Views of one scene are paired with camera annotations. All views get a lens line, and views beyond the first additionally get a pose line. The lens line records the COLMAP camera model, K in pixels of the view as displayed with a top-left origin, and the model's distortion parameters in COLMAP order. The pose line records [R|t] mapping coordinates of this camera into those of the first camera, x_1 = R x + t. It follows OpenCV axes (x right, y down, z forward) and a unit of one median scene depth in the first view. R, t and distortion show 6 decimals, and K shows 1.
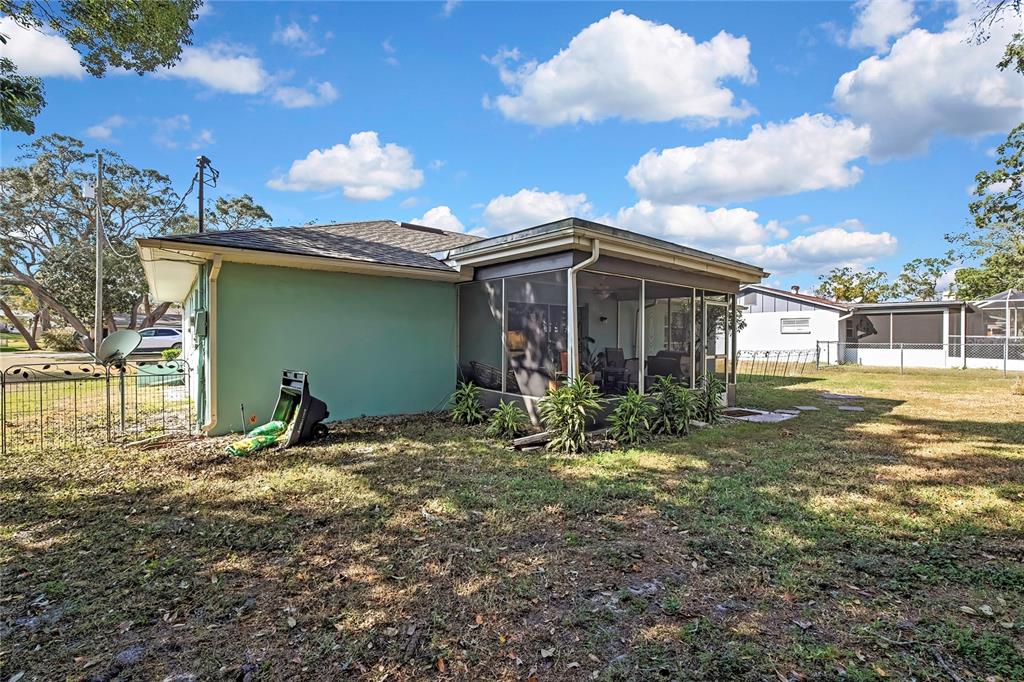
lens RADIAL K [[437.9, 0, 529.7], [0, 437.9, 341.8], [0, 0, 1]] dist [-0.017486, 0.000458]
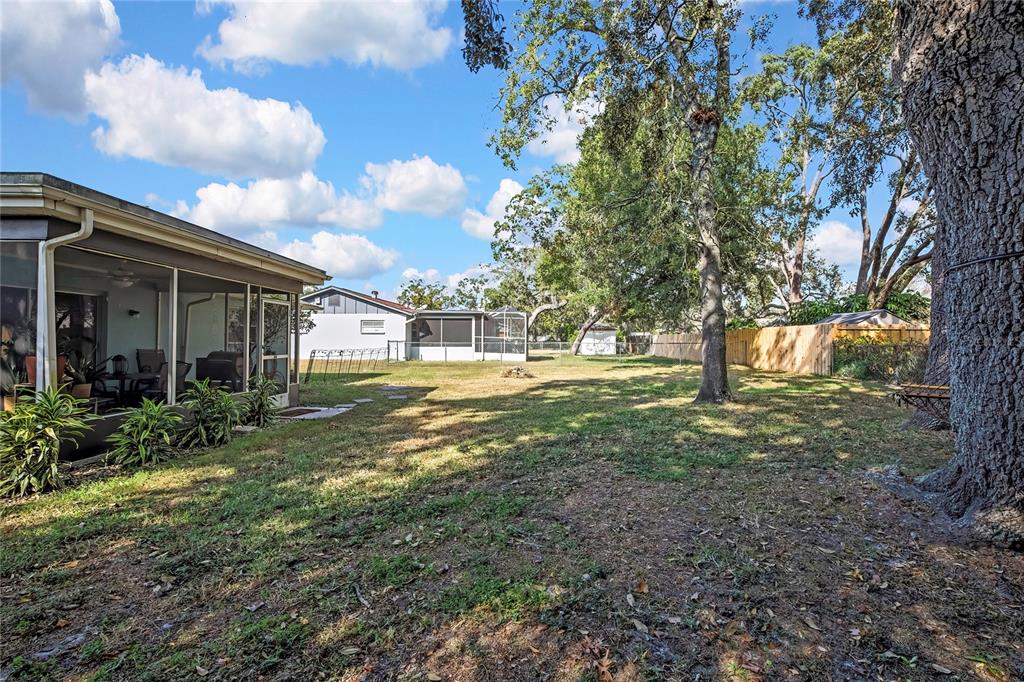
lens RADIAL K [[440.4, 0, 510.2], [0, 440.4, 331.8], [0, 0, 1]] dist [-0.011427, 0.000457]
pose [[0.675808, 0.013790, 0.736948, 0.085293], [0.002525, 0.999776, -0.021023, 0.001074], [-0.737073, 0.016068, 0.675622, -0.065089]]
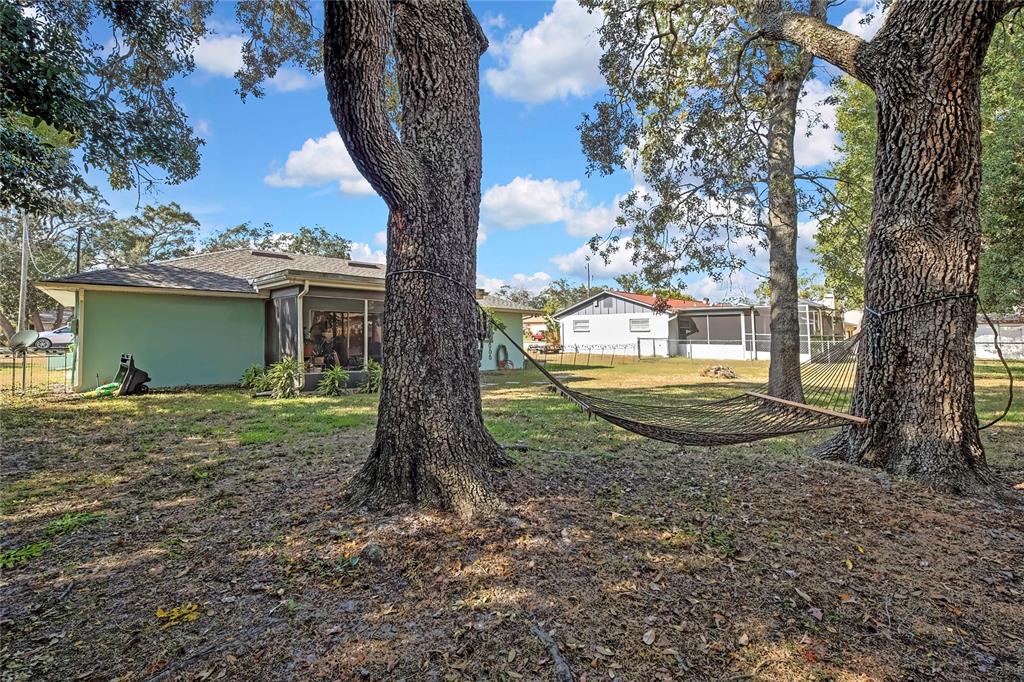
lens RADIAL K [[440.4, 0, 510.2], [0, 440.4, 331.8], [0, 0, 1]] dist [-0.011427, 0.000457]
pose [[0.998902, 0.000976, 0.046841, 0.830947], [-0.000212, 0.999867, -0.016321, 0.003759], [-0.046851, 0.016293, 0.998769, -0.749874]]
